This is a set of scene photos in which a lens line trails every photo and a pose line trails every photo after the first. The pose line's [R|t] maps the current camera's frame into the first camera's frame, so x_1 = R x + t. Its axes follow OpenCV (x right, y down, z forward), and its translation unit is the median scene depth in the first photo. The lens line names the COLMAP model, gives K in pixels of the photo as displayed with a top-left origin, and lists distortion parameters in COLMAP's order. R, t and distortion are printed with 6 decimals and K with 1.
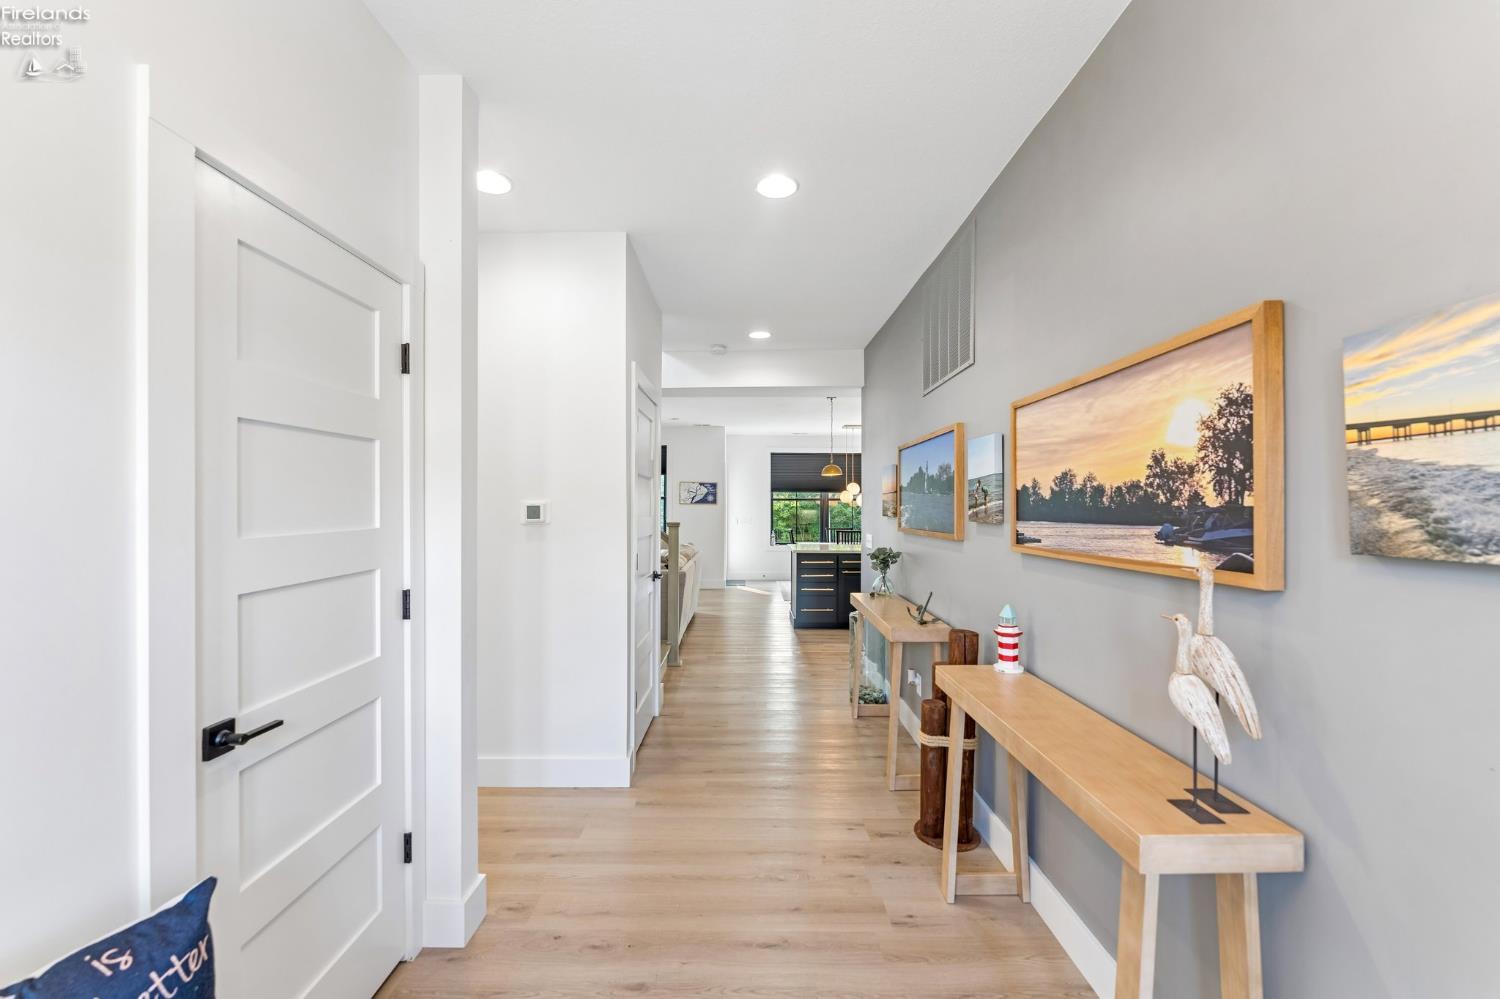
lens RADIAL K [[612.9, 0, 749.7], [0, 612.9, 505.1], [0, 0, 1]] dist [0.003347, -0.000966]
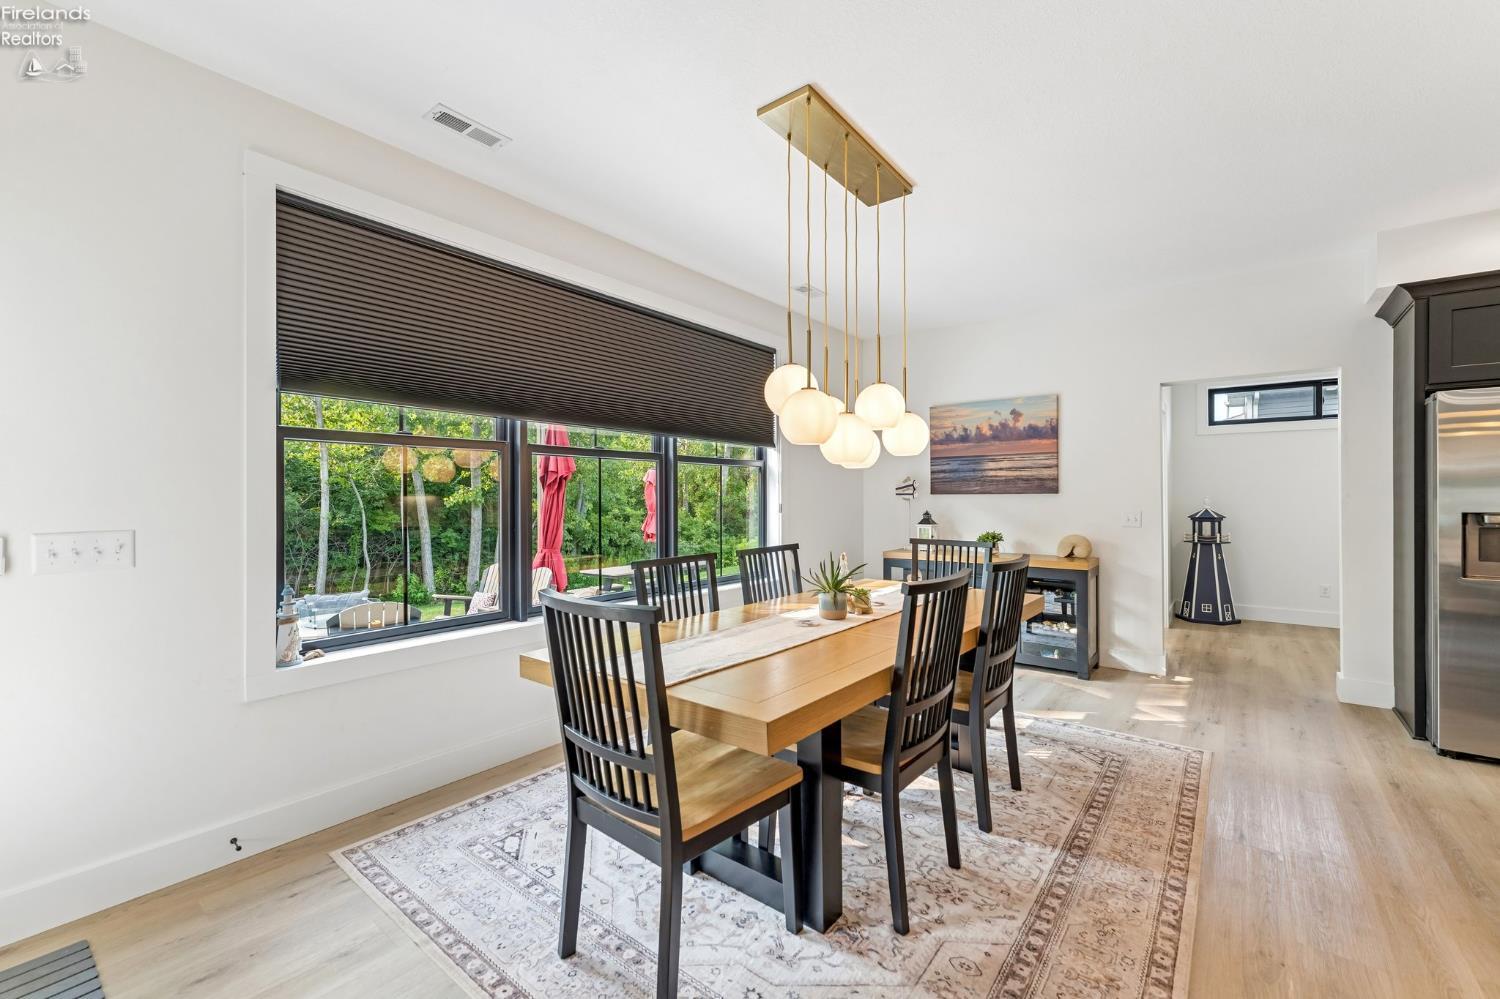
lens RADIAL K [[612.9, 0, 754.1], [0, 612.9, 500.8], [0, 0, 1]] dist [0.003347, -0.000966]
pose [[0.620232, -0.009470, 0.784362, -0.026422], [0.005498, 0.999955, 0.007725, 0.014950], [-0.784399, -0.000479, 0.620256, 0.854662]]
